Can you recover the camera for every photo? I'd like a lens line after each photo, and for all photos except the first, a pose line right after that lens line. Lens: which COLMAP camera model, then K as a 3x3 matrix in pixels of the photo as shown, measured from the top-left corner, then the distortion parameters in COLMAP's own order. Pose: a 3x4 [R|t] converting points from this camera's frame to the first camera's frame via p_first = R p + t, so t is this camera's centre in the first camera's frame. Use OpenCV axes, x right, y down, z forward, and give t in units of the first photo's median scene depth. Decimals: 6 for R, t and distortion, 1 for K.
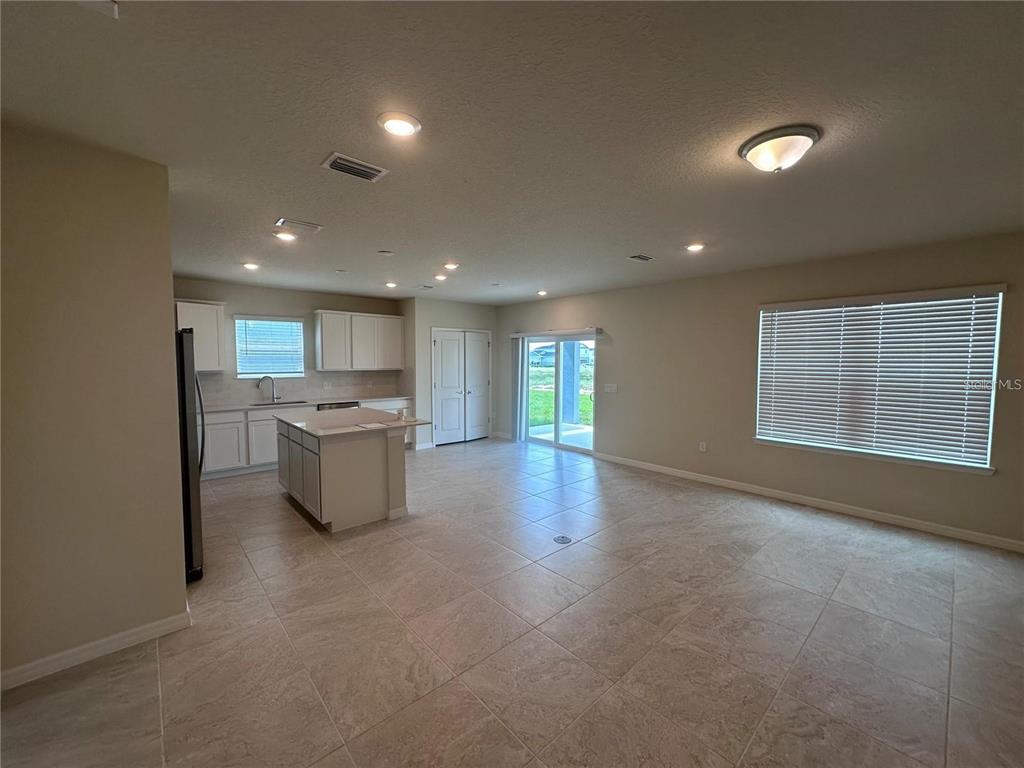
lens RADIAL K [[410.8, 0, 512.0], [0, 410.8, 384.0], [0, 0, 1]] dist [-0.000542, -0.000260]
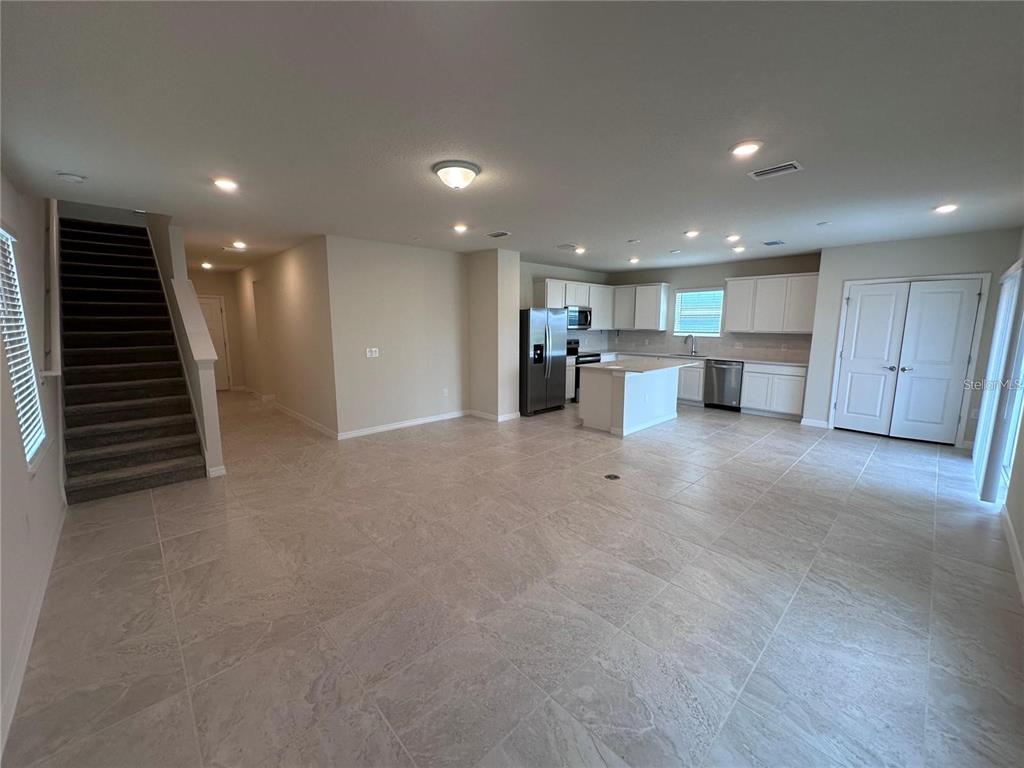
lens RADIAL K [[410.8, 0, 512.0], [0, 410.8, 384.0], [0, 0, 1]] dist [-0.000542, -0.000260]
pose [[0.024767, 0.148791, -0.988558, 0.897788], [-0.062113, 0.987180, 0.147027, -0.025972], [0.997762, 0.057761, 0.033691, 0.484801]]
